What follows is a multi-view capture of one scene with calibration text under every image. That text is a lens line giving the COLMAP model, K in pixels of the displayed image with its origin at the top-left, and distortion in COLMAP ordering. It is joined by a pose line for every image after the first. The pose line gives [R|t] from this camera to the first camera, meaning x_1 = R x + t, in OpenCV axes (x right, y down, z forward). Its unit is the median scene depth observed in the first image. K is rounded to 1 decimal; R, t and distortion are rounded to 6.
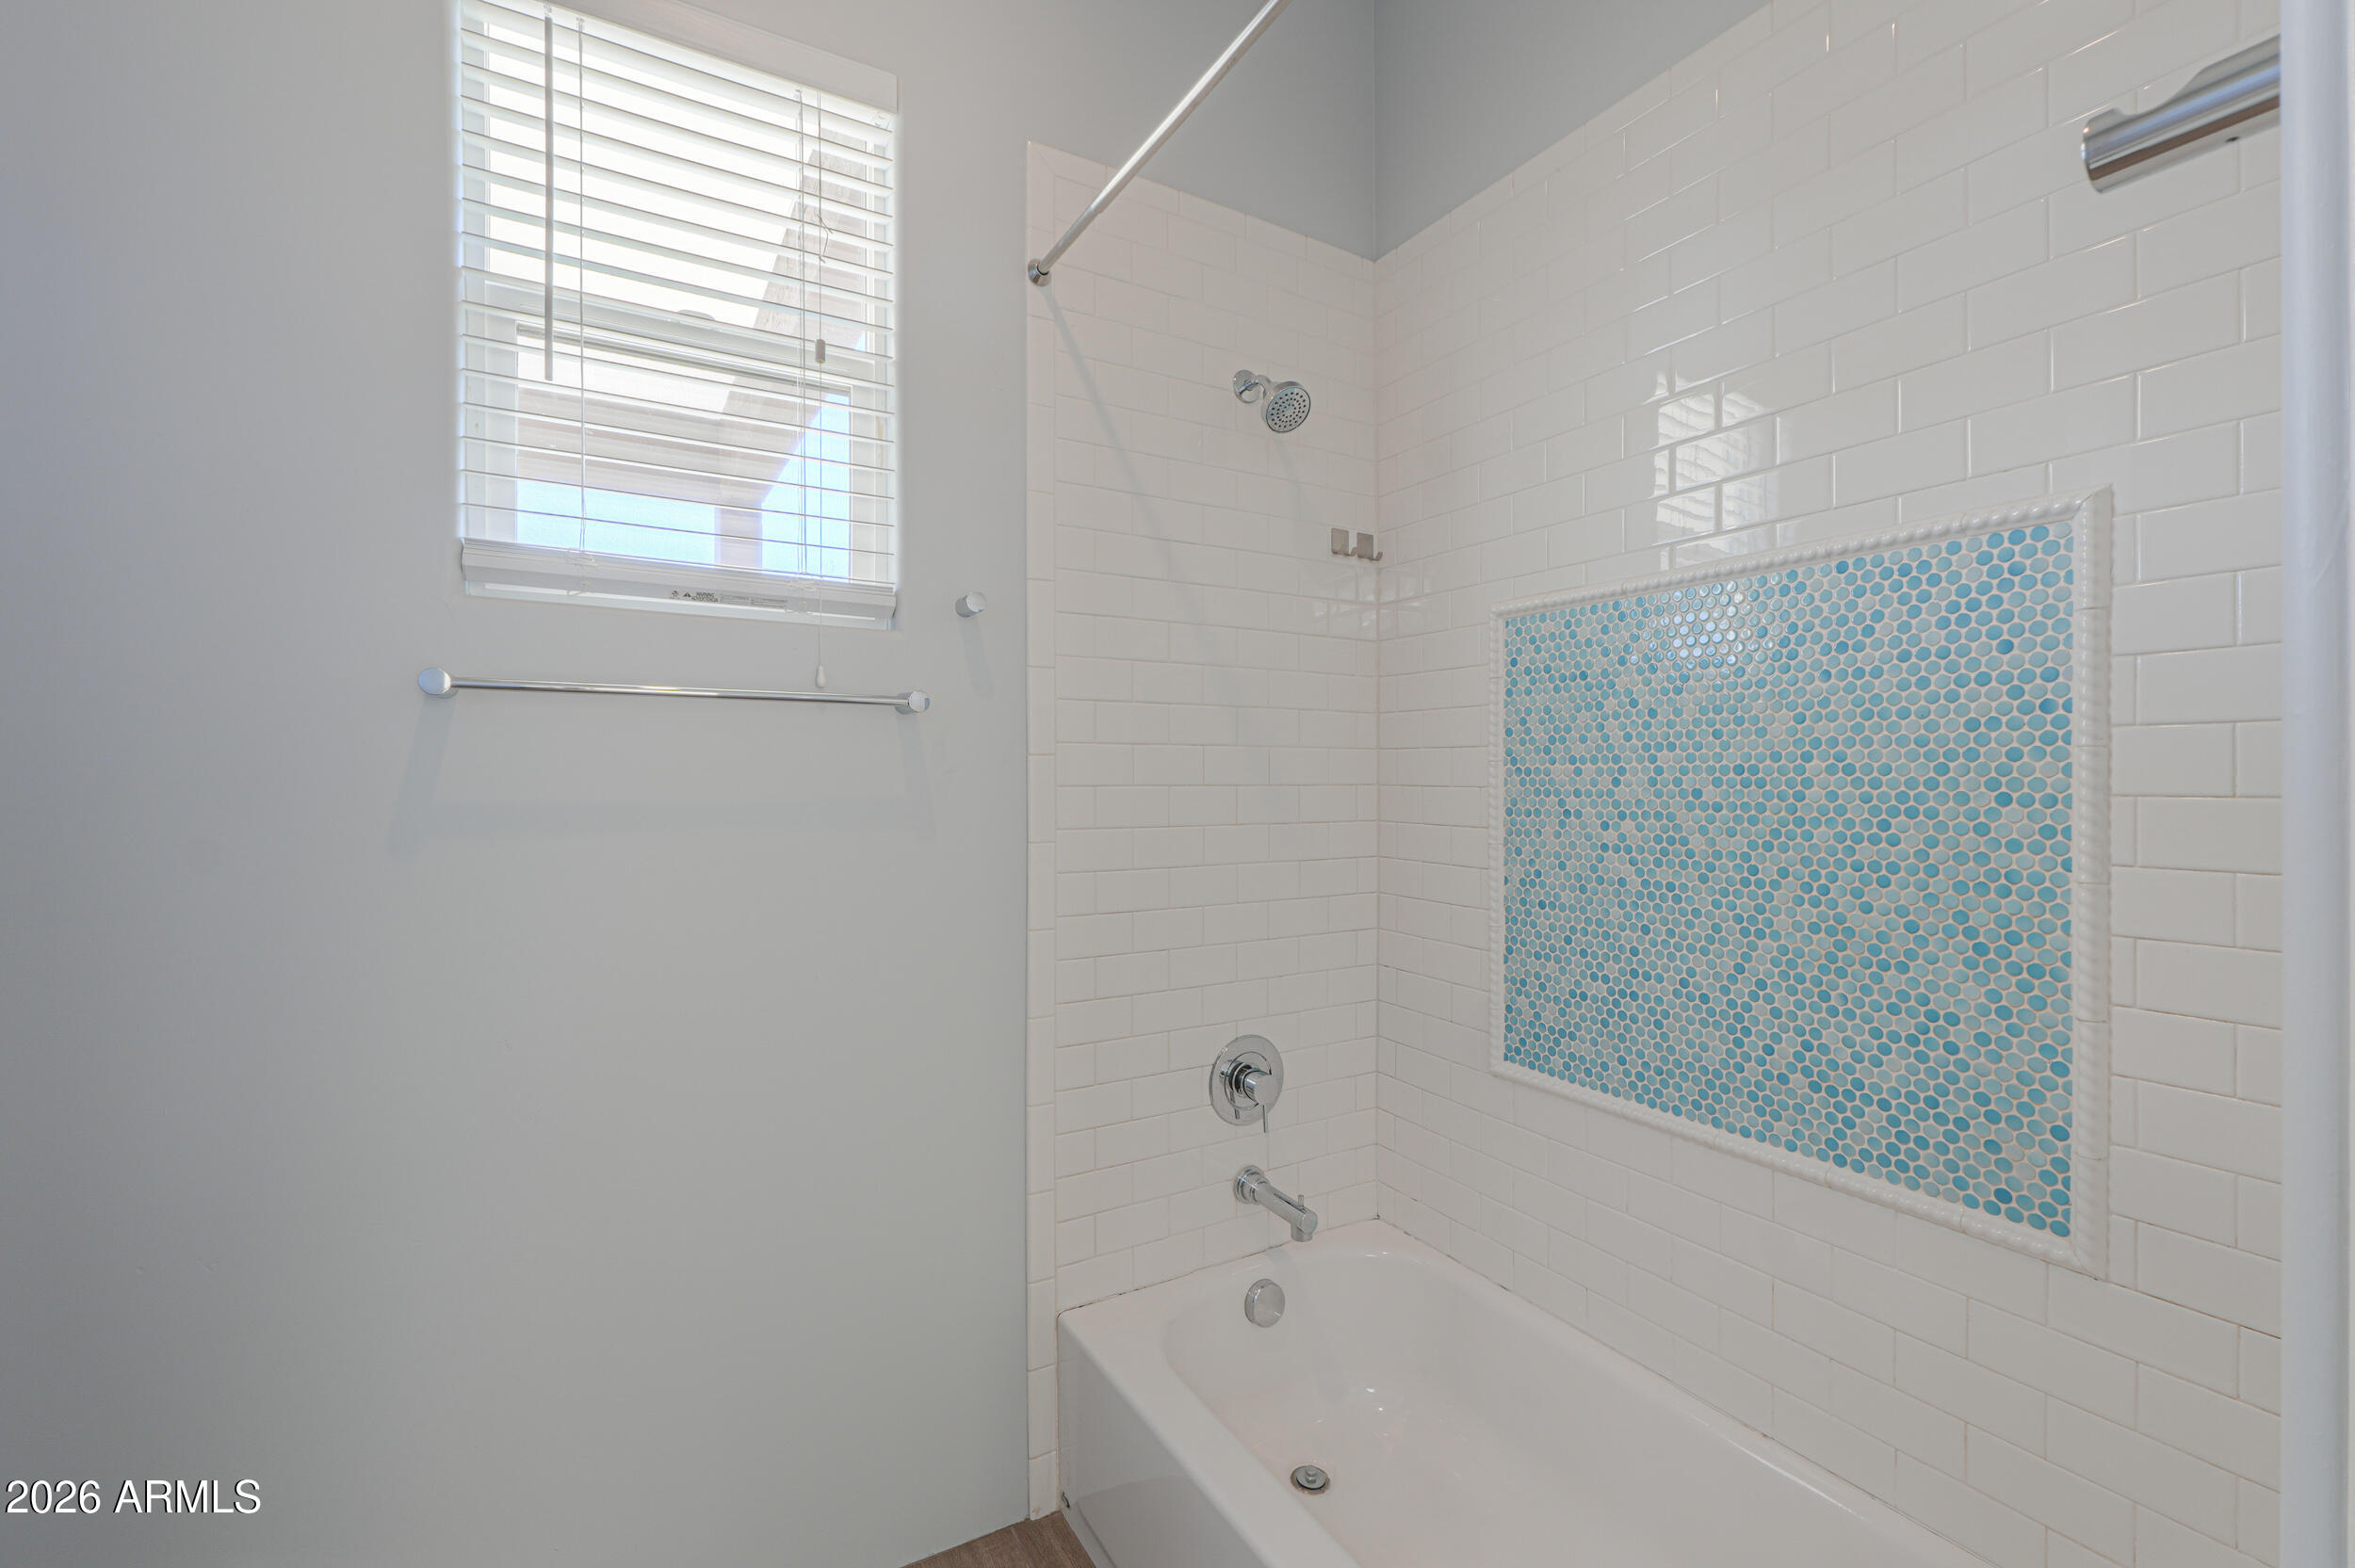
lens RADIAL K [[995.5, 0, 1156.8], [0, 995.5, 772.9], [0, 0, 1]] dist [-0.003792, -0.000568]
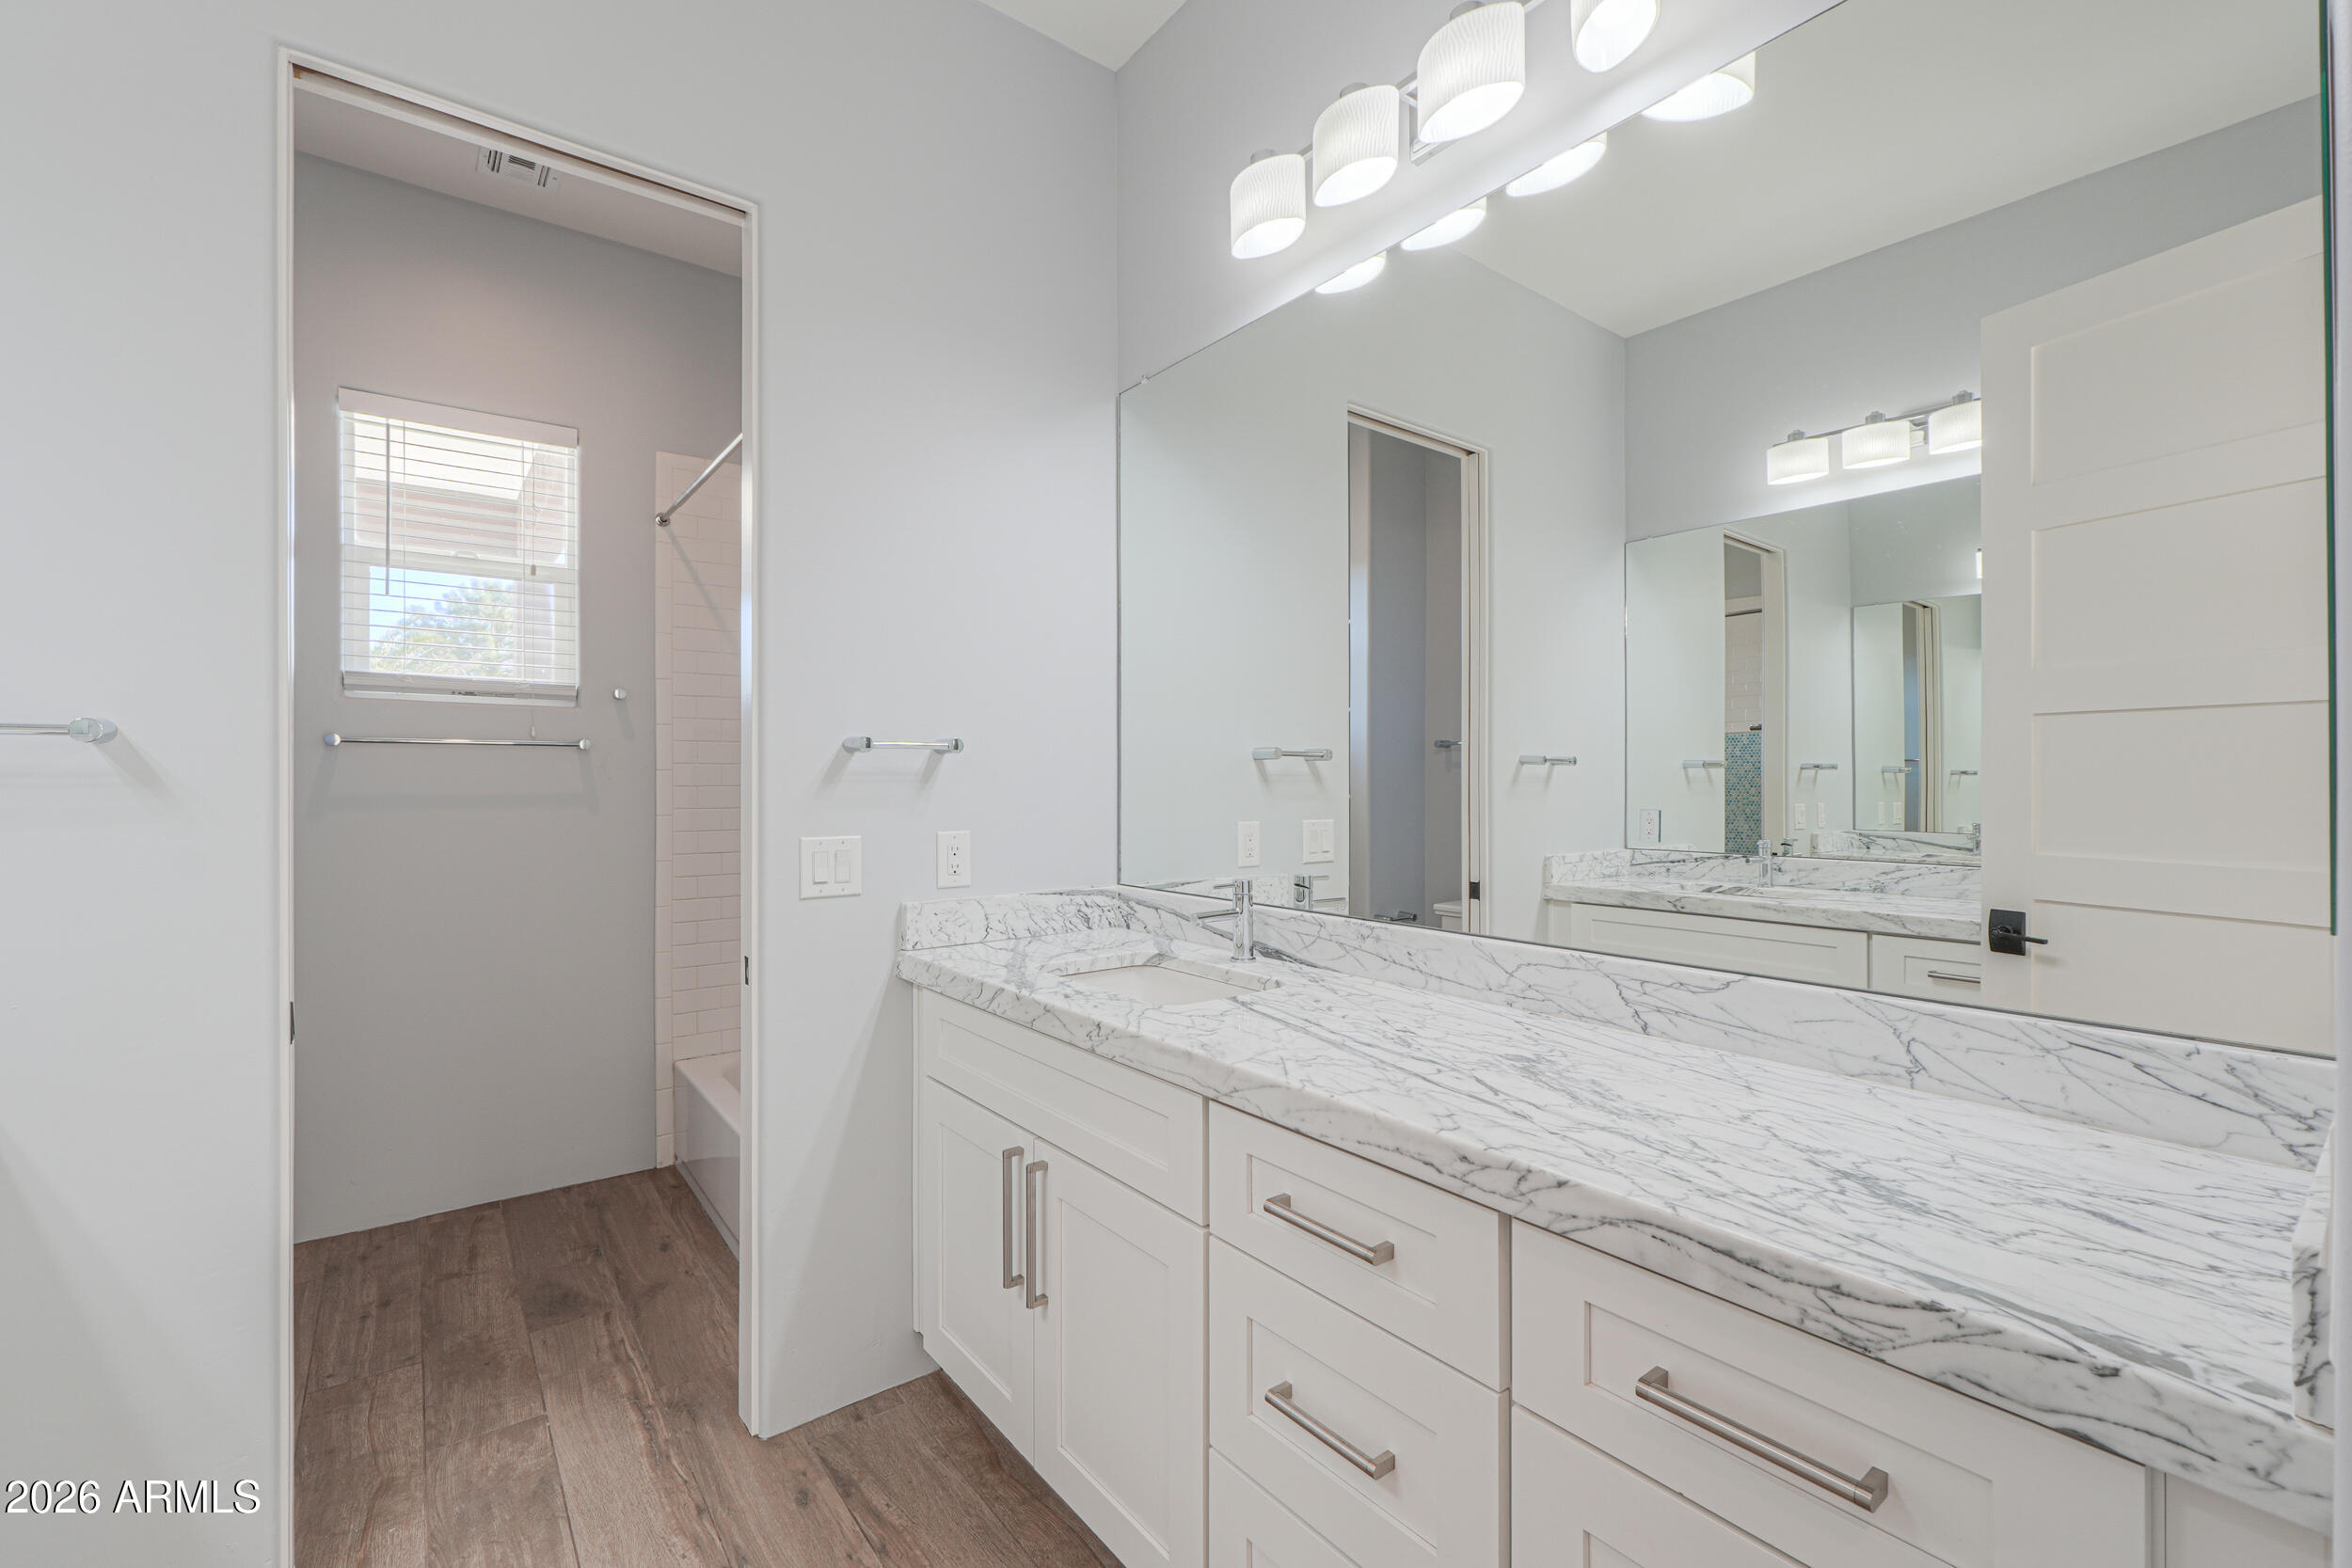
lens RADIAL K [[994.2, 0, 1171.5], [0, 994.2, 770.1], [0, 0, 1]] dist [-0.003792, -0.000568]
pose [[0.992396, 0.004977, 0.122981, 0.703539], [-0.005218, 0.999985, 0.001639, -0.029159], [-0.122971, -0.002268, 0.992408, -1.163489]]
